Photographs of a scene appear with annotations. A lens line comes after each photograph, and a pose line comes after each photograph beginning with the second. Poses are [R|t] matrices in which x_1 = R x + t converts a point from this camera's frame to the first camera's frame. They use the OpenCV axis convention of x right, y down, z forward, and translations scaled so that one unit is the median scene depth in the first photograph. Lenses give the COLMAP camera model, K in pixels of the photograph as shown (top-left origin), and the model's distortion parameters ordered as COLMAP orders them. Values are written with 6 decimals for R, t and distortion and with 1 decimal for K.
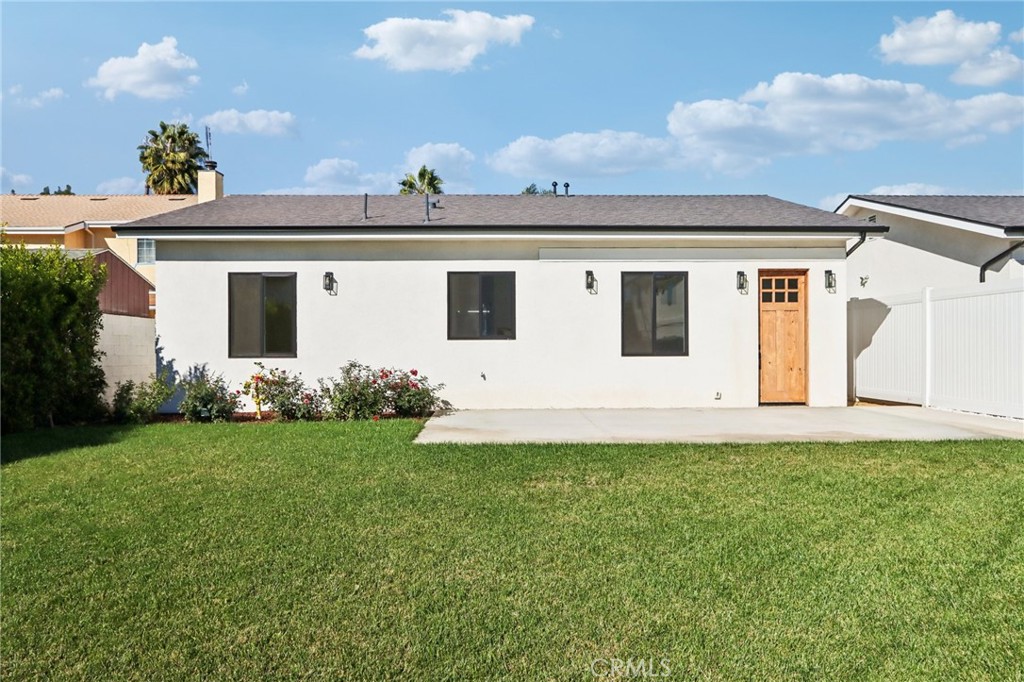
lens RADIAL K [[665.8, 0, 509.8], [0, 665.8, 355.6], [0, 0, 1]] dist [-0.034322, 0.037553]
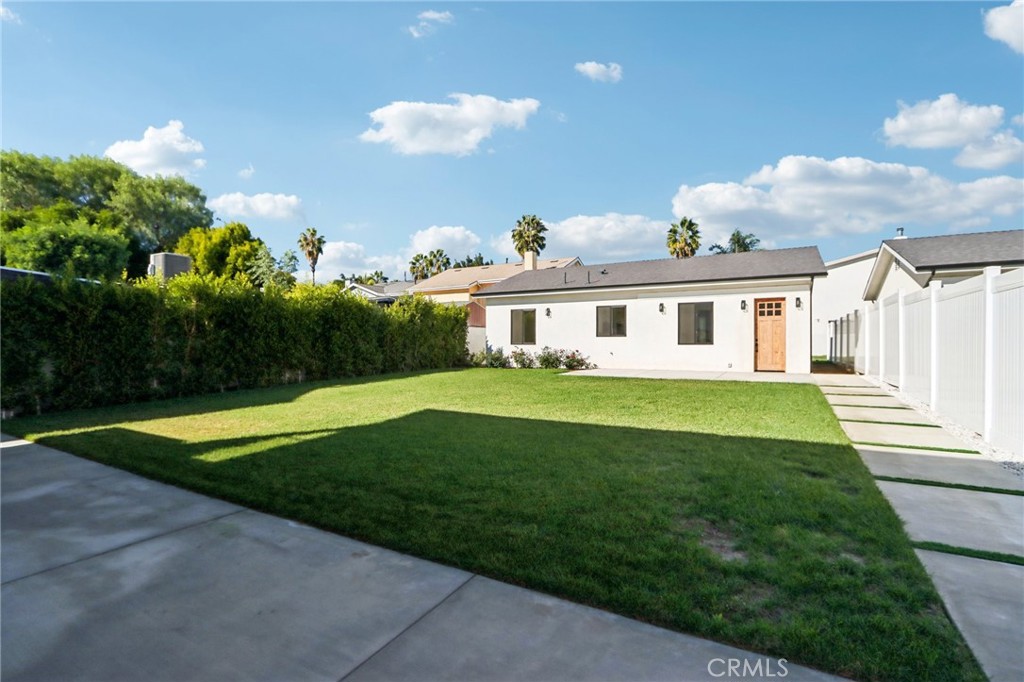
lens RADIAL K [[477.6, 0, 508.9], [0, 477.6, 343.3], [0, 0, 1]] dist [-0.016816, 0.000700]
pose [[0.854599, 0.003659, -0.519276, 0.478346], [-0.008571, 0.999938, -0.007060, 0.011165], [0.519218, 0.010485, 0.854578, -0.505463]]
